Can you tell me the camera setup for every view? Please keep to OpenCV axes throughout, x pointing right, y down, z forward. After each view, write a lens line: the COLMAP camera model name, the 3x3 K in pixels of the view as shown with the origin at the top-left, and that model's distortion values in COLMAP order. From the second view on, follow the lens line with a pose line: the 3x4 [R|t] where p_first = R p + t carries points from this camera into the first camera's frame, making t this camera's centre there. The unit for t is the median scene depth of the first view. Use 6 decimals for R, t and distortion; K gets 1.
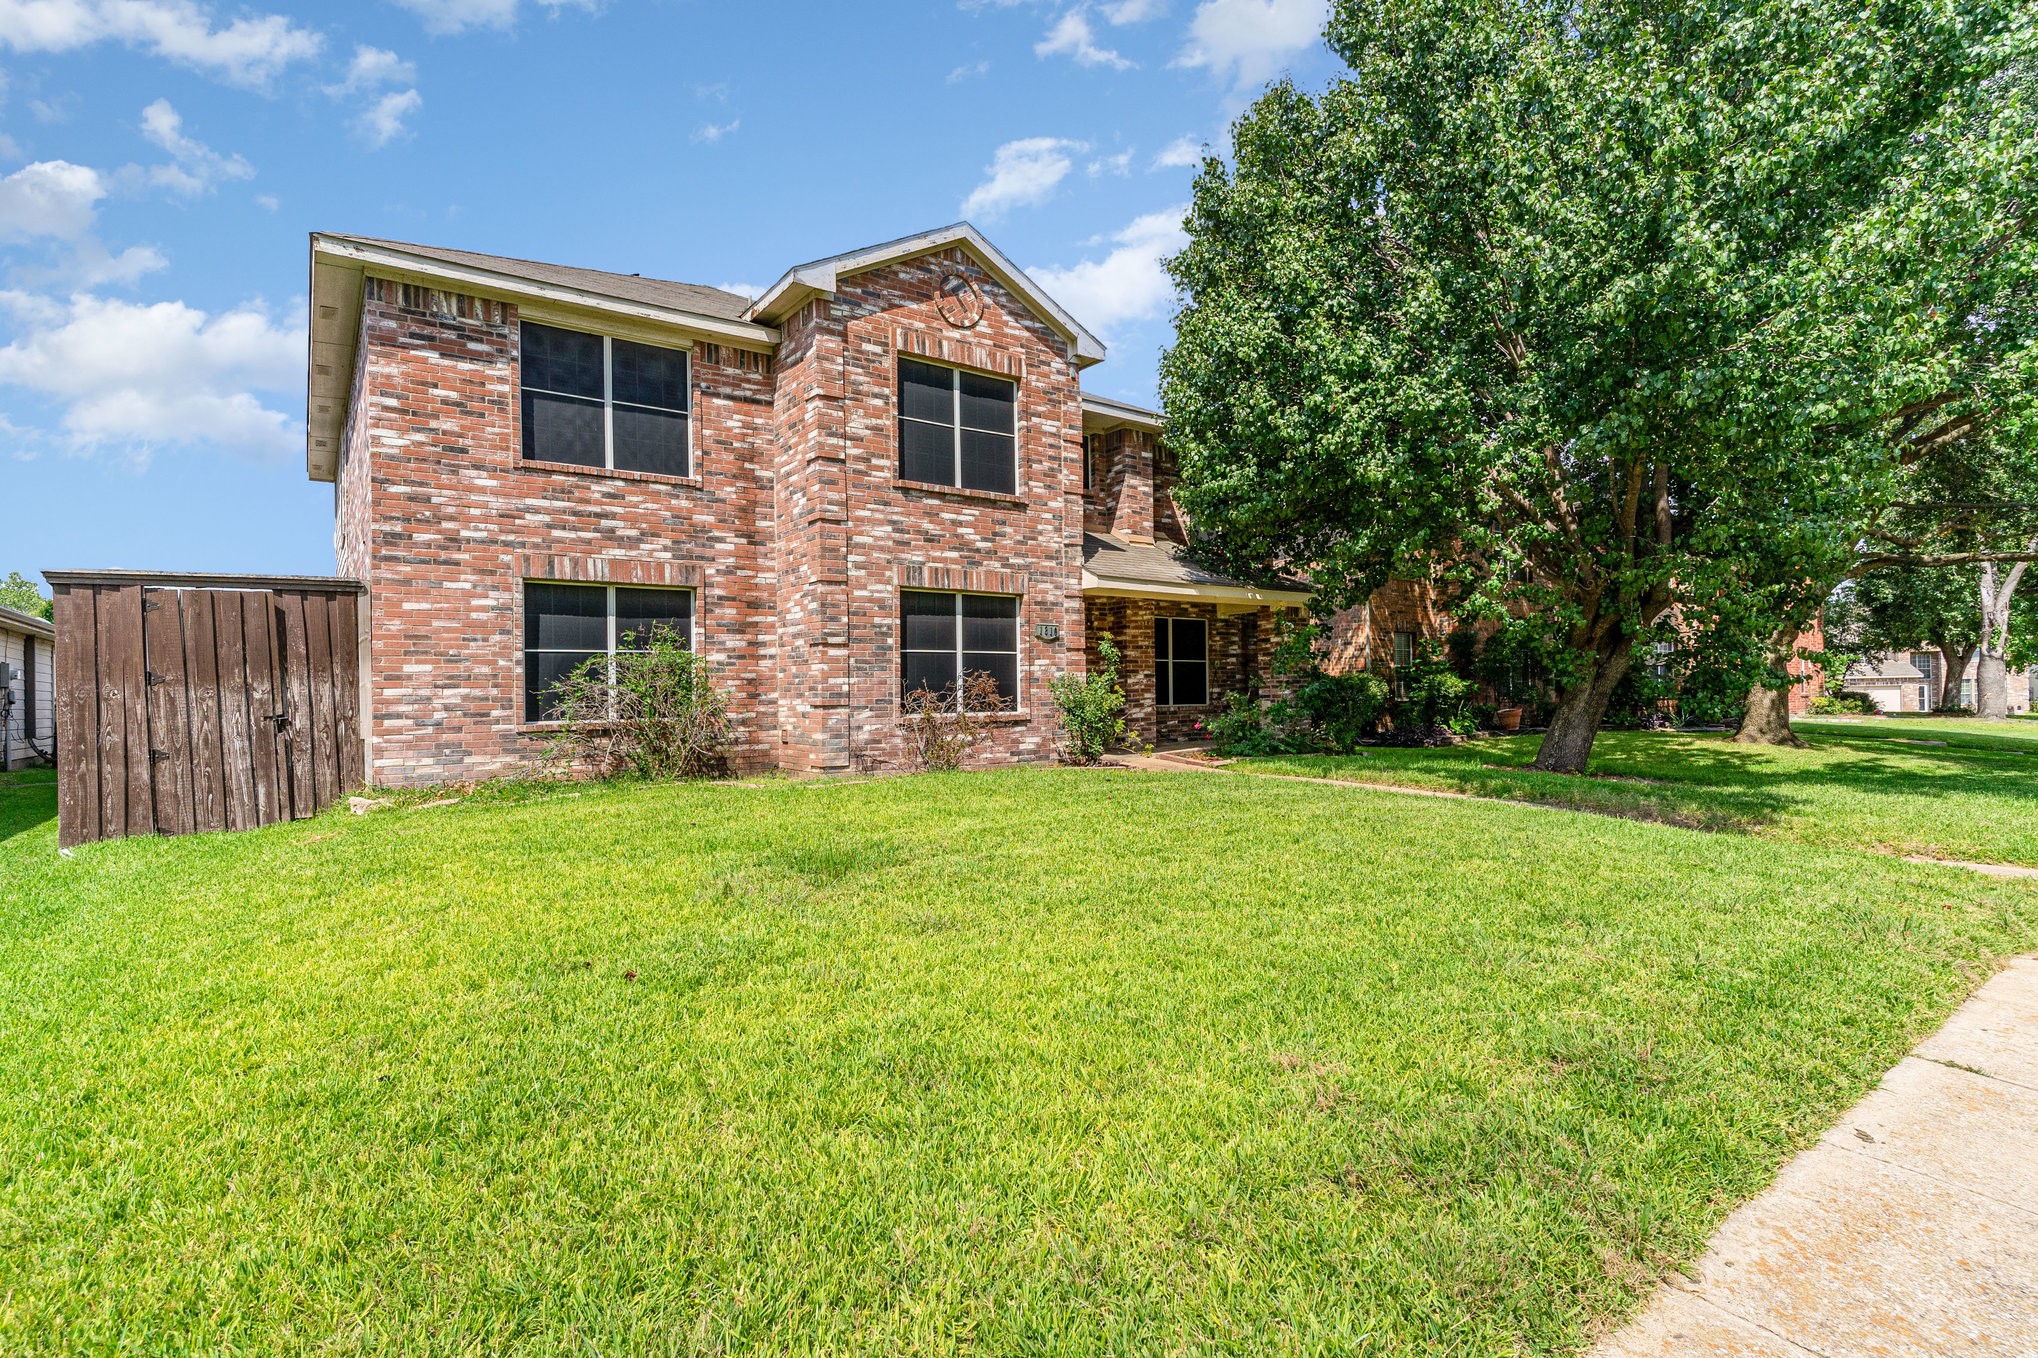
lens RADIAL K [[969.1, 0, 1019.0], [0, 969.1, 679.0], [0, 0, 1]] dist [-0.001744, -0.000415]
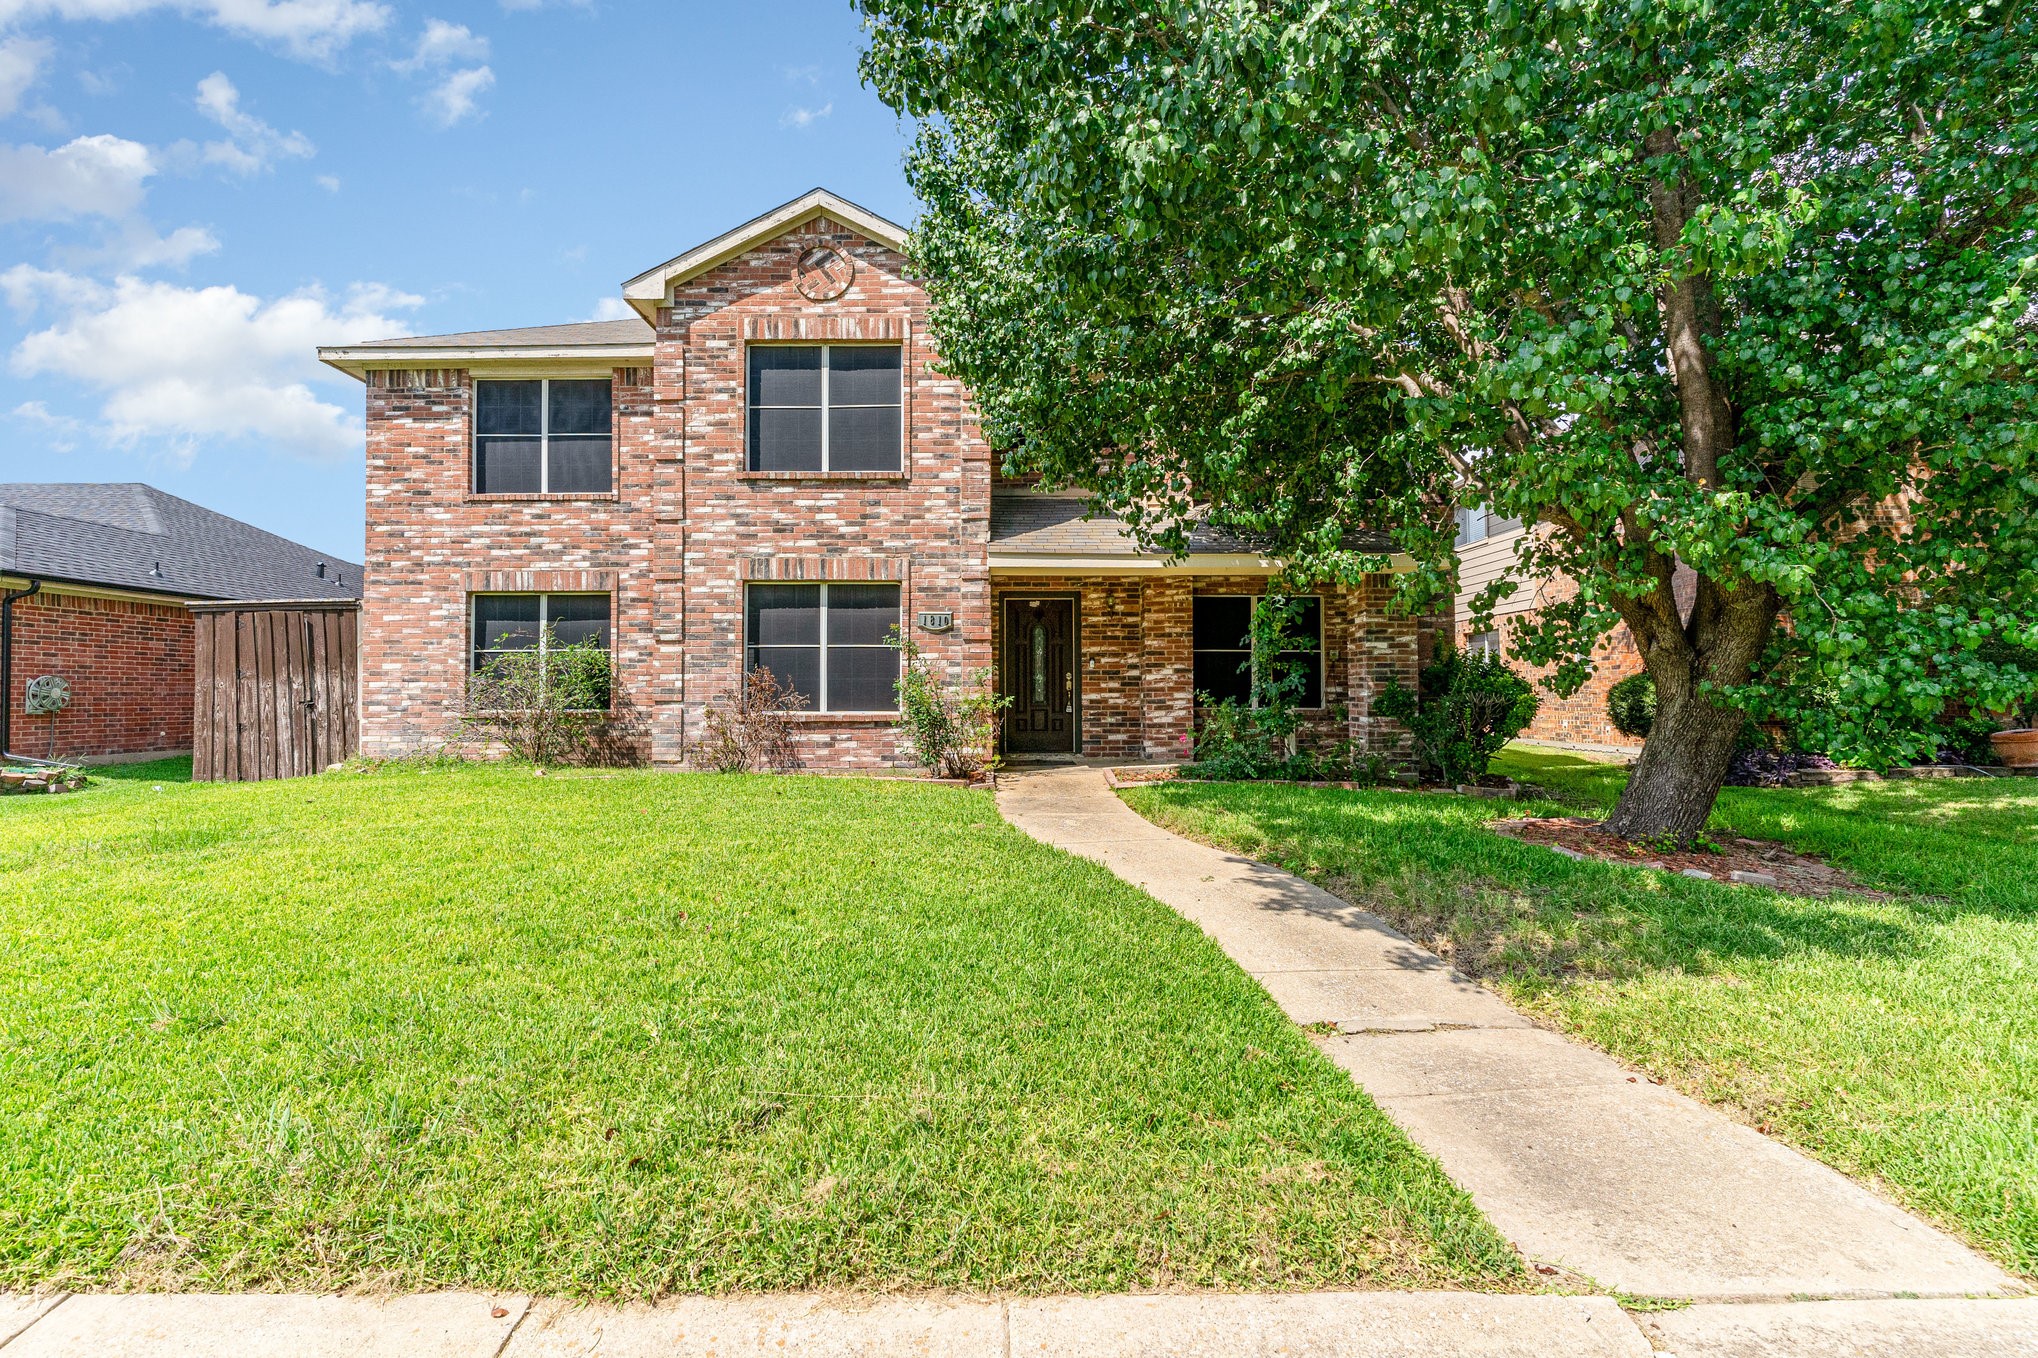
lens RADIAL K [[1003.2, 0, 1023.0], [0, 1003.2, 658.4], [0, 0, 1]] dist [-0.001157, -0.000155]
pose [[0.807526, -0.006858, -0.589792, 0.713791], [-0.000145, 0.999930, -0.011826, -0.005056], [0.589832, 0.009635, 0.807469, 0.355773]]
